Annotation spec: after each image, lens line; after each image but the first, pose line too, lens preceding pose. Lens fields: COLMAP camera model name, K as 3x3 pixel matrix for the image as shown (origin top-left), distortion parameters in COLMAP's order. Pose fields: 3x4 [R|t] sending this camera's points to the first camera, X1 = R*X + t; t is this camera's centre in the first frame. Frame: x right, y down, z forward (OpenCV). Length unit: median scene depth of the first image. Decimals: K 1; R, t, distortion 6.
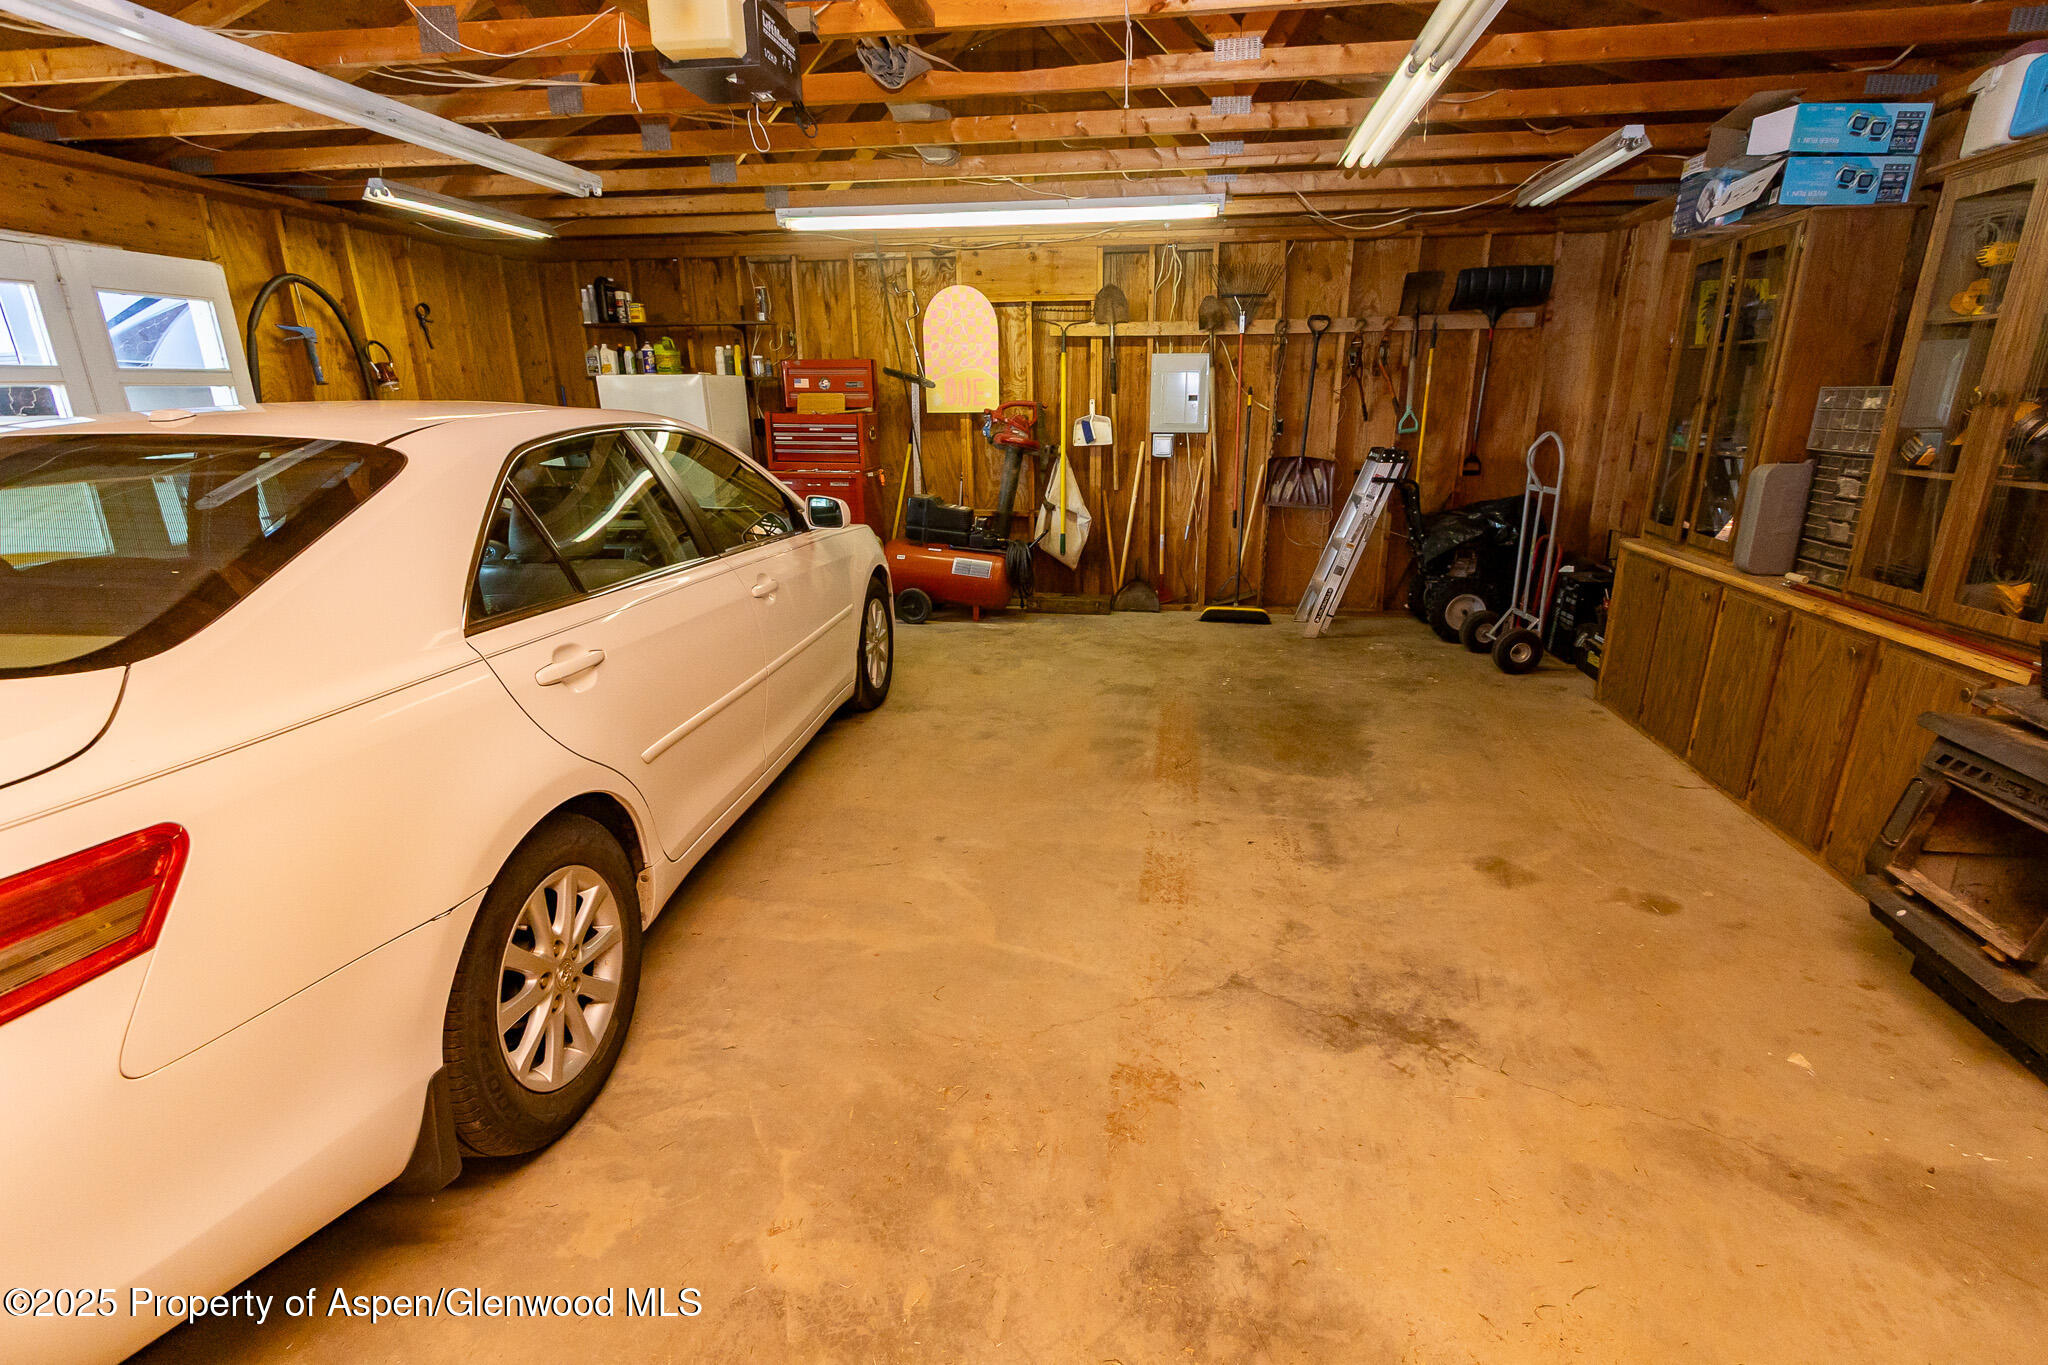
lens RADIAL K [[925.4, 0, 1033.8], [0, 925.4, 683.2], [0, 0, 1]] dist [-0.000032, 0.000247]
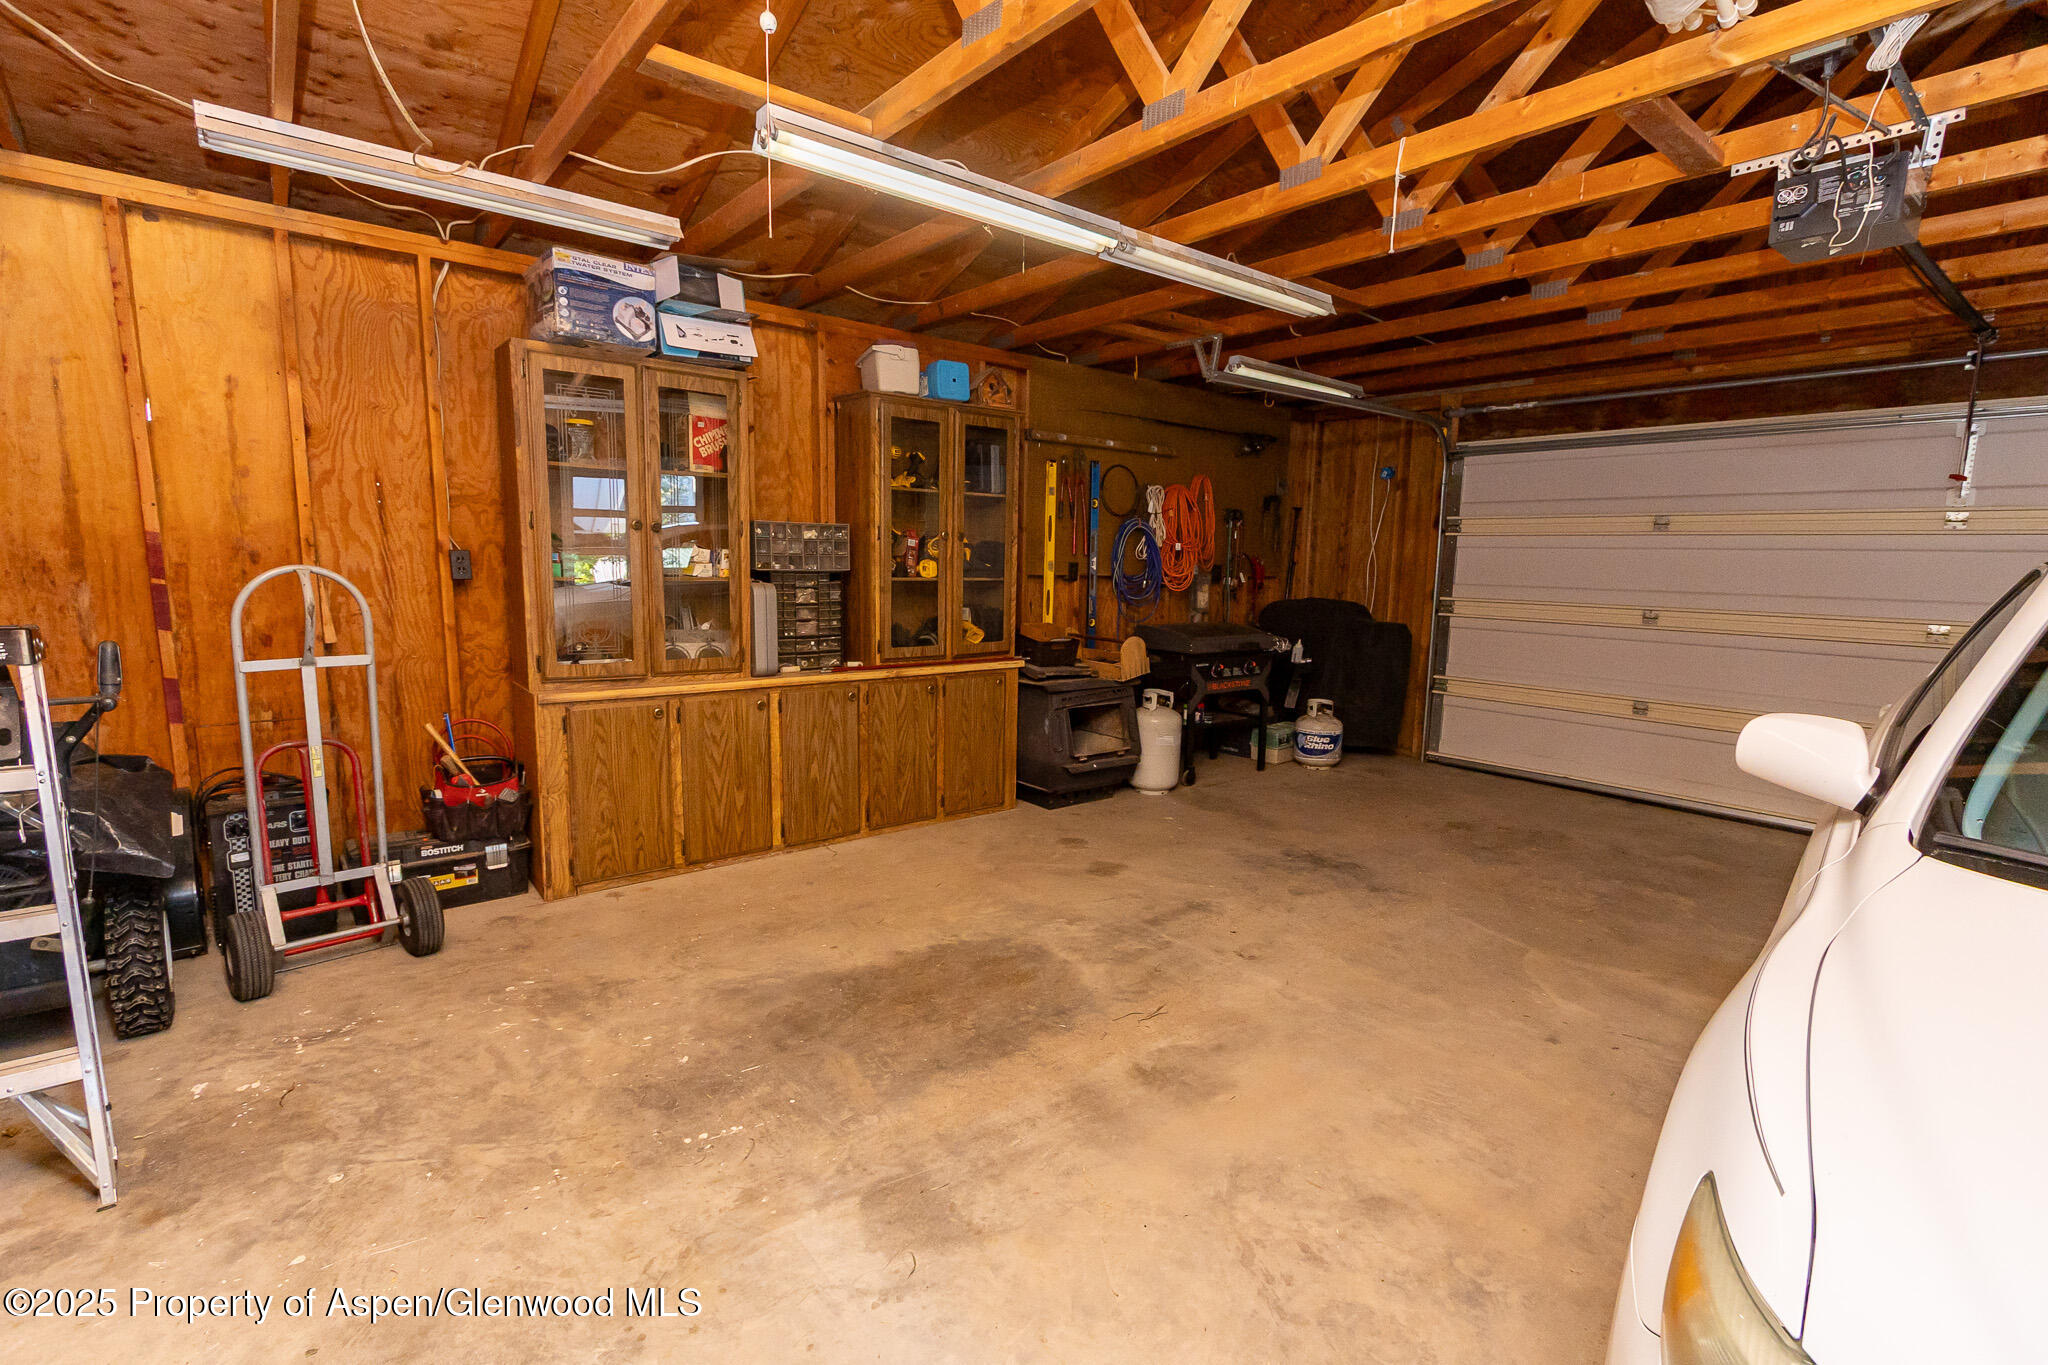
lens RADIAL K [[925.4, 0, 1039.2], [0, 925.4, 684.7], [0, 0, 1]] dist [-0.000032, 0.000247]
pose [[-0.752293, -0.101212, 0.651007, -0.254291], [0.176634, 0.920969, 0.347299, -0.481866], [-0.634708, 0.376261, -0.674962, 1.675099]]
